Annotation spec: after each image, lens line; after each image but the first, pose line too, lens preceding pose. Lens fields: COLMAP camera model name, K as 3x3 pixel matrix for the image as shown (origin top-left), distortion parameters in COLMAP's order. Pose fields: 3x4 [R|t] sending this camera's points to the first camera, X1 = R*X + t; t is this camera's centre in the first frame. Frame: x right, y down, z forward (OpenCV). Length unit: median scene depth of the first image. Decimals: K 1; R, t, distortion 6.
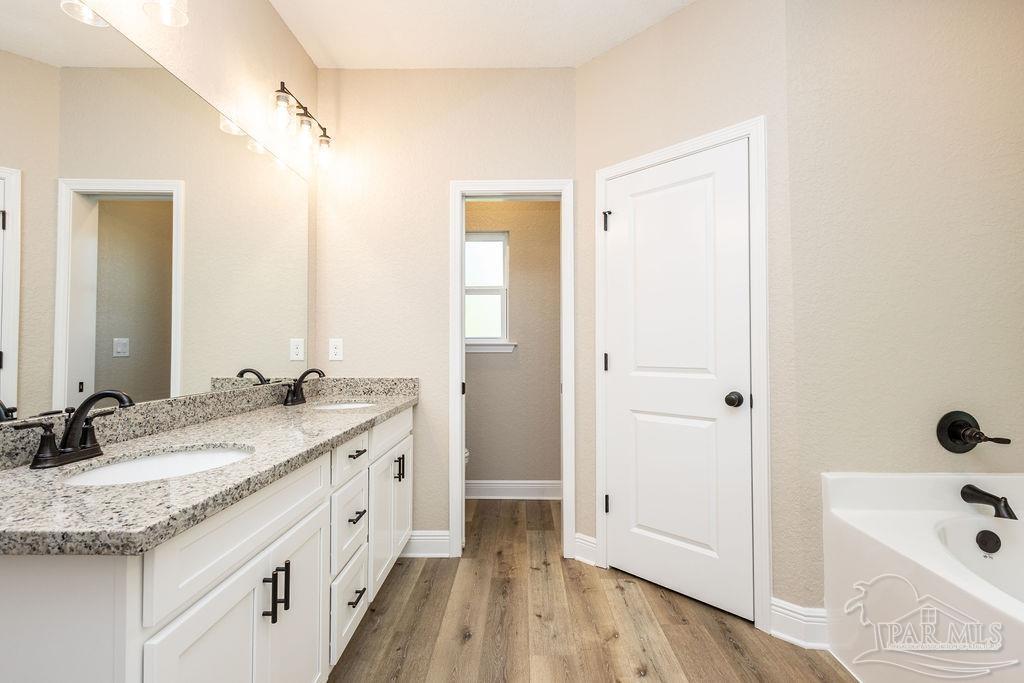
lens RADIAL K [[470.5, 0, 511.2], [0, 470.5, 338.1], [0, 0, 1]] dist [0.017487, -0.006509]
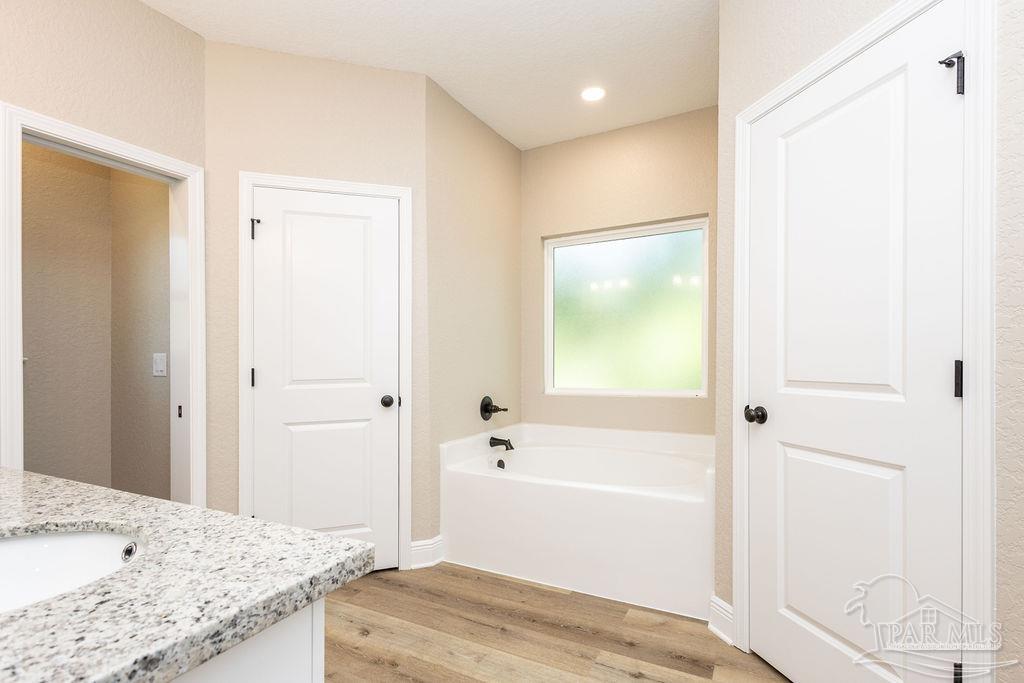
lens RADIAL K [[492.1, 0, 511.1], [0, 492.1, 359.7], [0, 0, 1]] dist [0.029736, 0.000102]
pose [[0.445712, -0.003098, 0.895171, -0.670570], [-0.010352, 0.999909, 0.008615, 0.001784], [-0.895117, -0.013107, 0.445640, 0.119944]]
